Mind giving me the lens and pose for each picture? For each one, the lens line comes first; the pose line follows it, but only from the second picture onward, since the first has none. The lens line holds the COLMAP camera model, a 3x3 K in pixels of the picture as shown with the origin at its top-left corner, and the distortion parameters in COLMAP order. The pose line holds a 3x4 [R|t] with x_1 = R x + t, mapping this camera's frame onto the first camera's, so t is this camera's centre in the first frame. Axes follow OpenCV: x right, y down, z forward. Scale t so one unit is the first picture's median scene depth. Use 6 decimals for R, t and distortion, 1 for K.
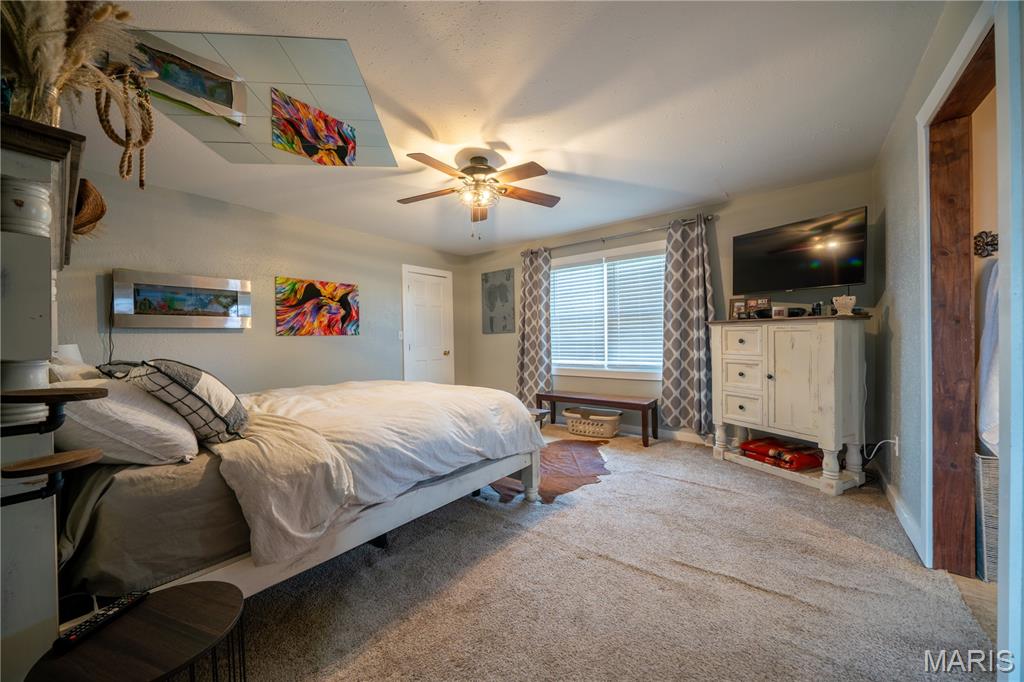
lens RADIAL K [[375.9, 0, 501.9], [0, 375.9, 342.5], [0, 0, 1]] dist [-0.005671, 0.000171]
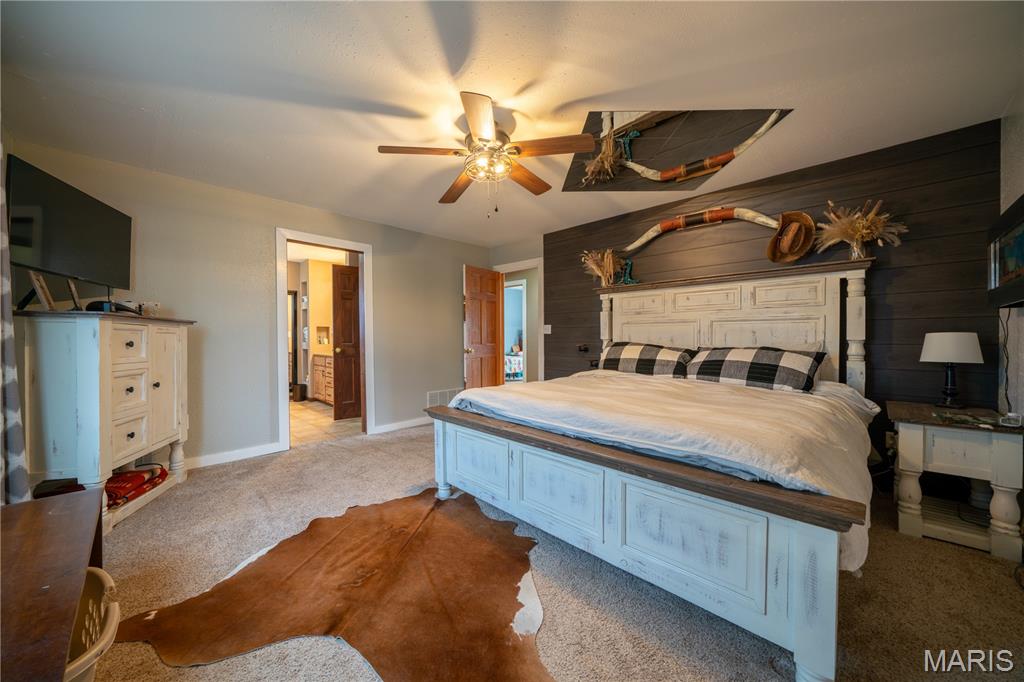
lens RADIAL K [[375.9, 0, 501.9], [0, 375.9, 342.5], [0, 0, 1]] dist [-0.005671, 0.000171]
pose [[-0.996349, 0.011528, 0.084586, -0.151120], [0.012944, 0.999785, 0.016219, -0.006432], [-0.084381, 0.017255, -0.996284, 1.769261]]
